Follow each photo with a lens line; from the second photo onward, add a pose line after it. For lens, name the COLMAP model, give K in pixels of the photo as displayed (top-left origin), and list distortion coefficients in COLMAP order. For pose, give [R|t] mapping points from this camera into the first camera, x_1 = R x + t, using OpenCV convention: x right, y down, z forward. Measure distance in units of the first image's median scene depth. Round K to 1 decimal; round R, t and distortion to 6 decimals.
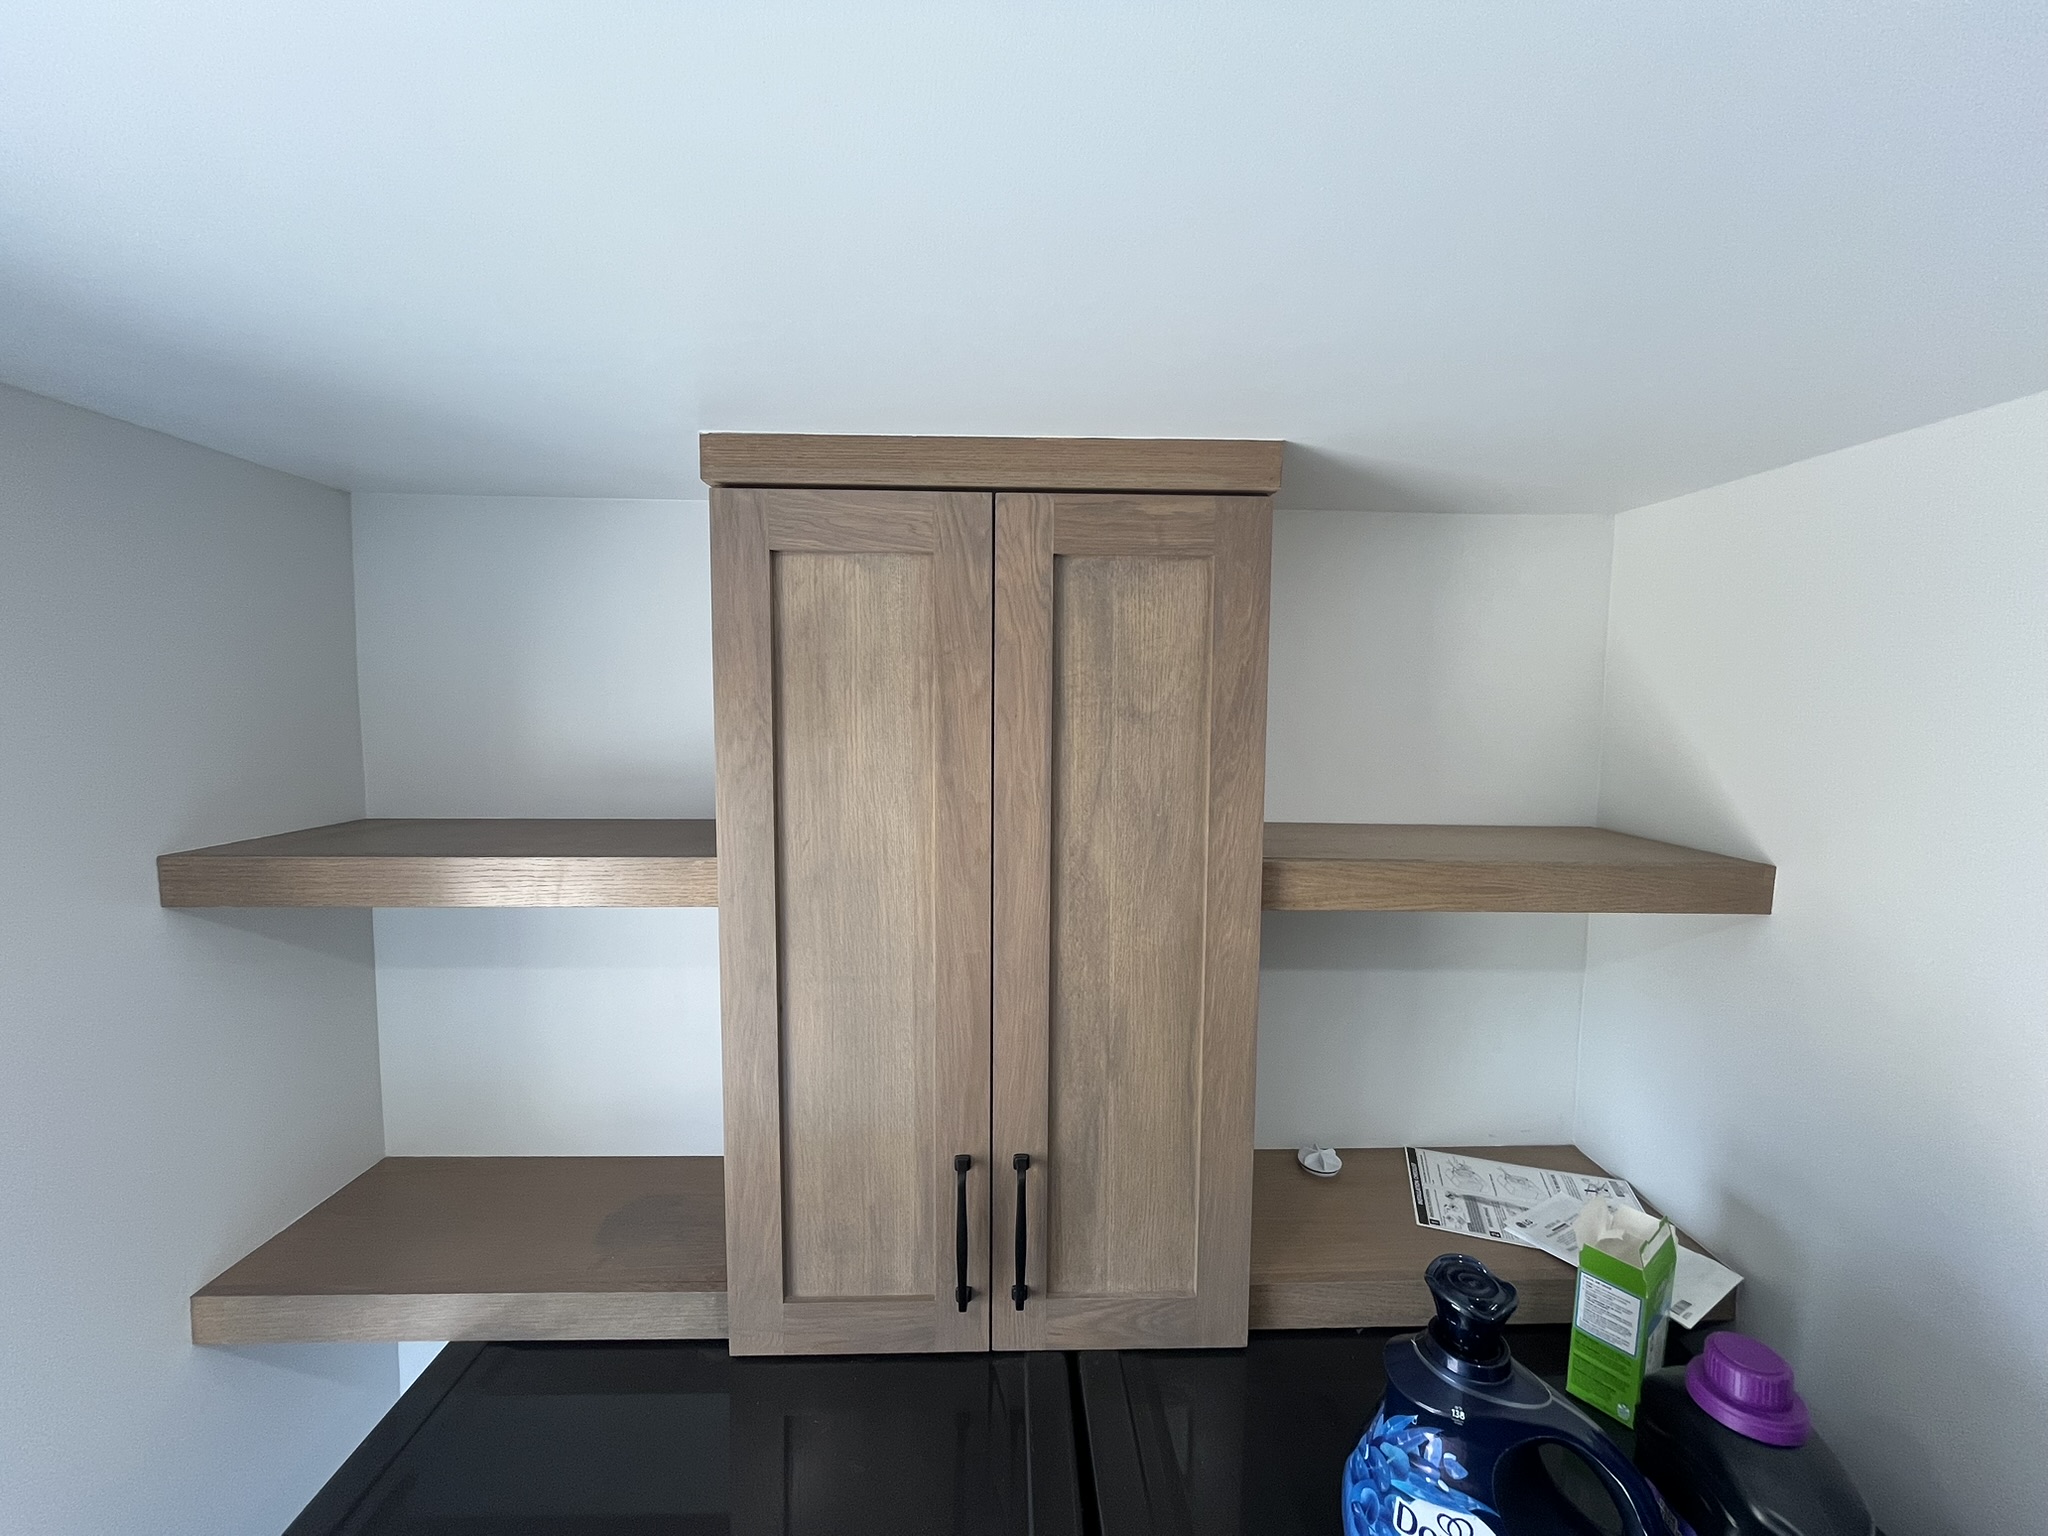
lens RADIAL K [[827.8, 0, 1024.0], [0, 827.8, 763.4], [0, 0, 1]] dist [-0.002489, -0.000539]
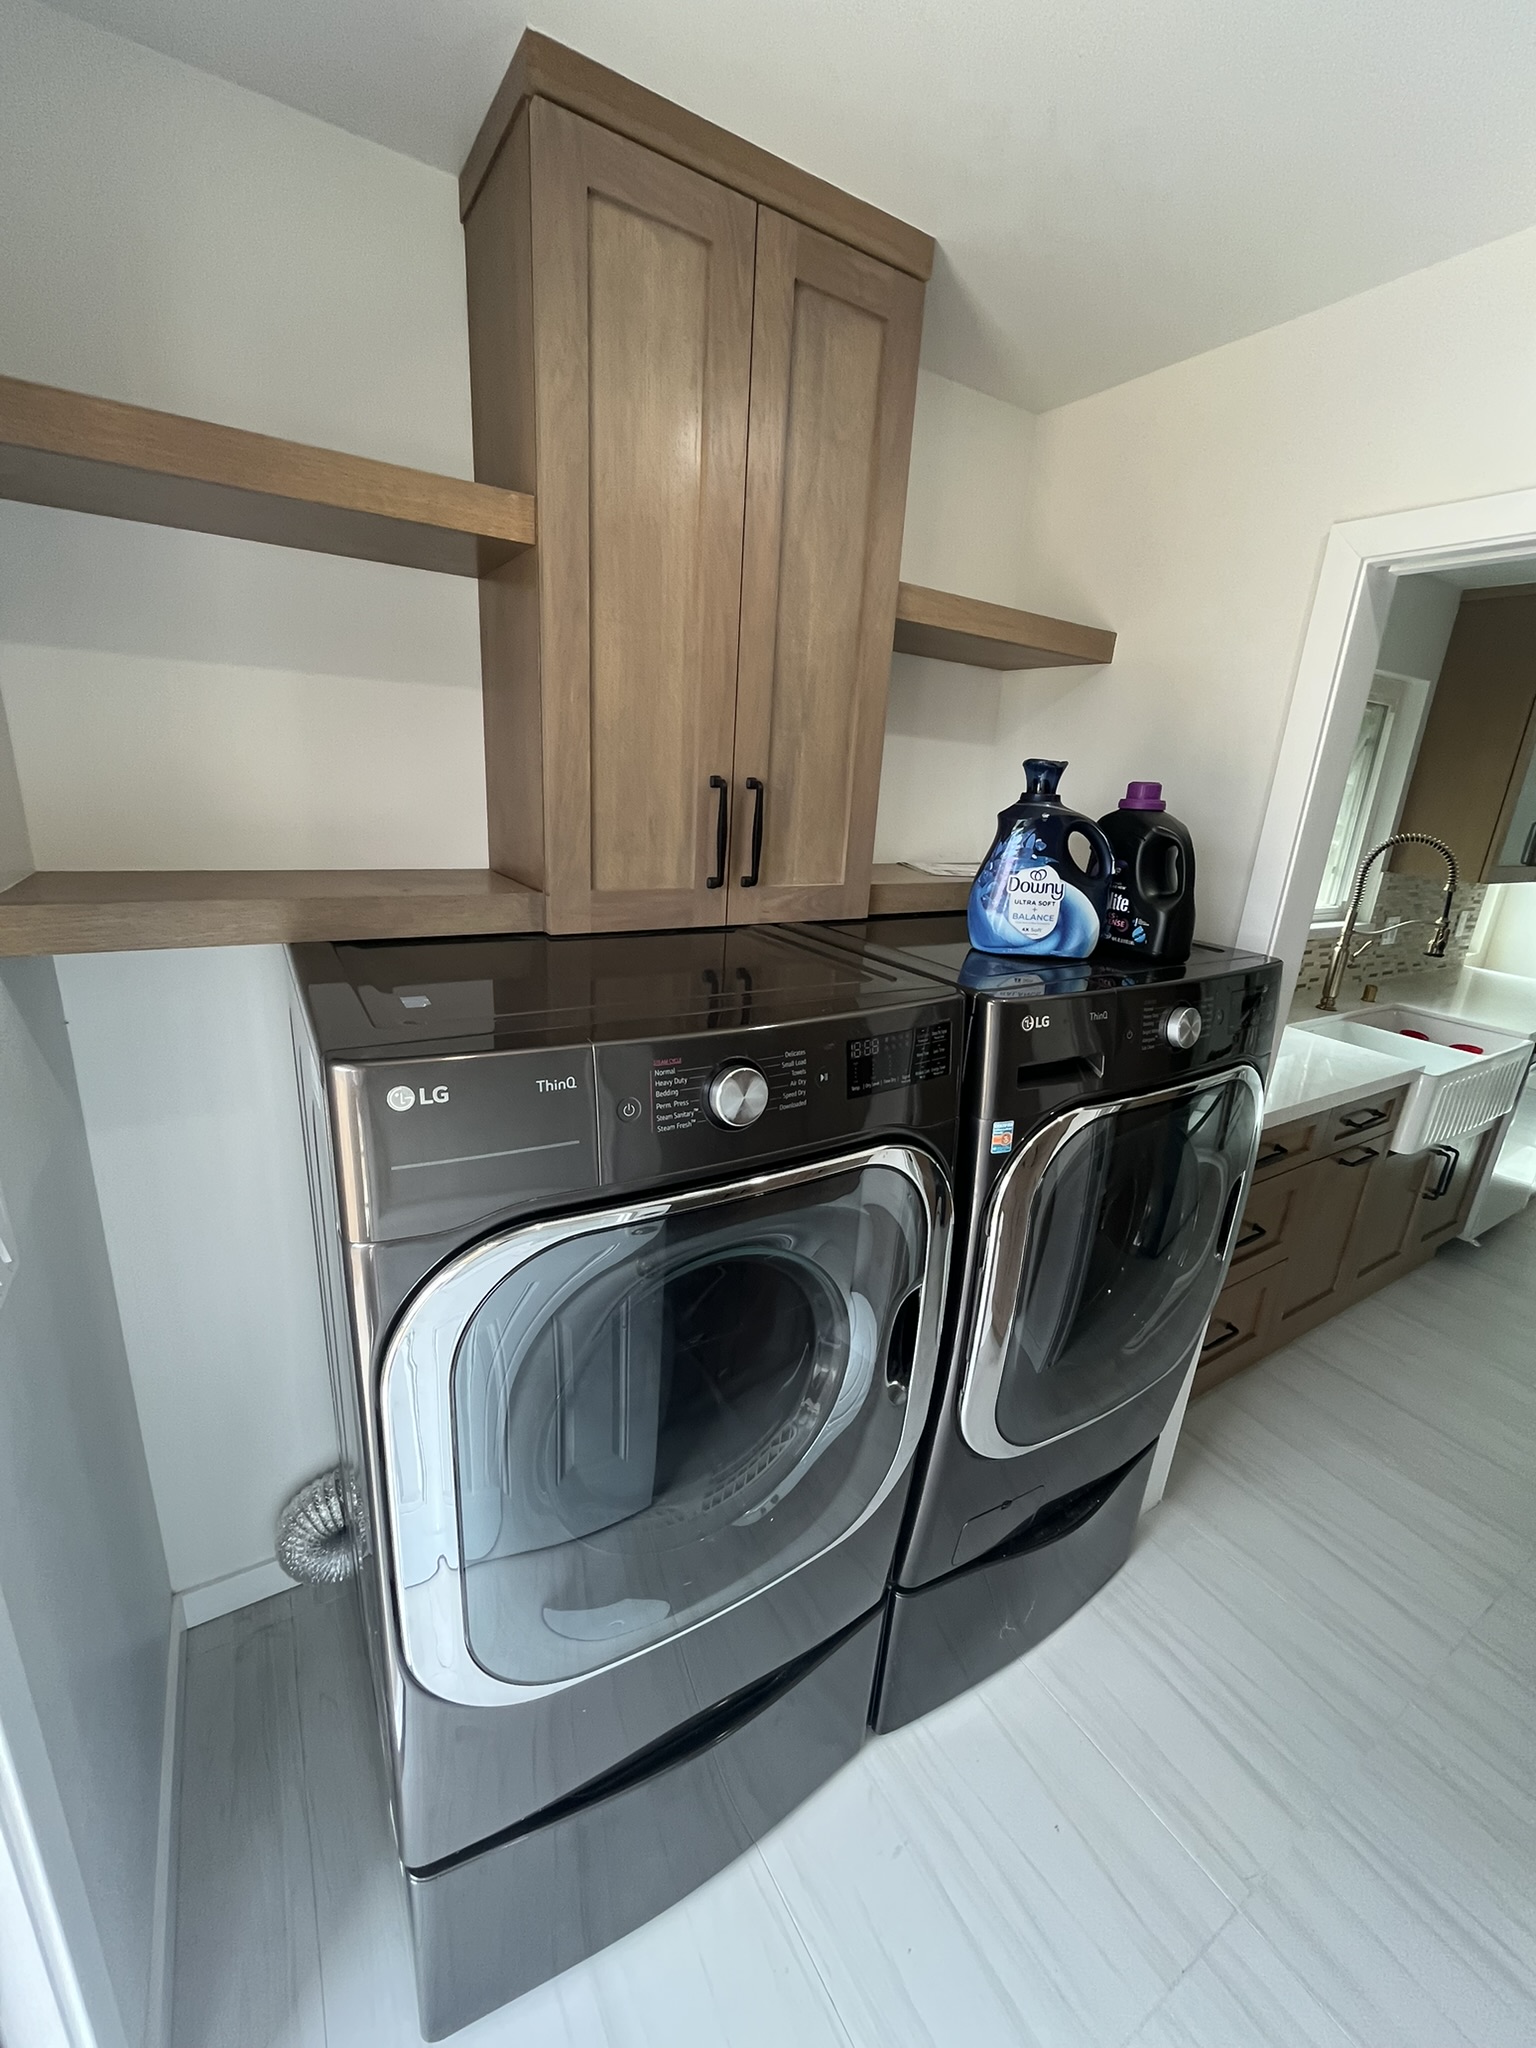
lens RADIAL K [[827.8, 0, 751.7], [0, 827.8, 1033.8], [0, 0, 1]] dist [-0.002489, -0.000539]
pose [[0.862393, -0.105480, 0.495129, -0.749889], [-0.009693, 0.974433, 0.224471, 0.581895], [-0.506147, -0.198381, 0.839321, -0.273928]]
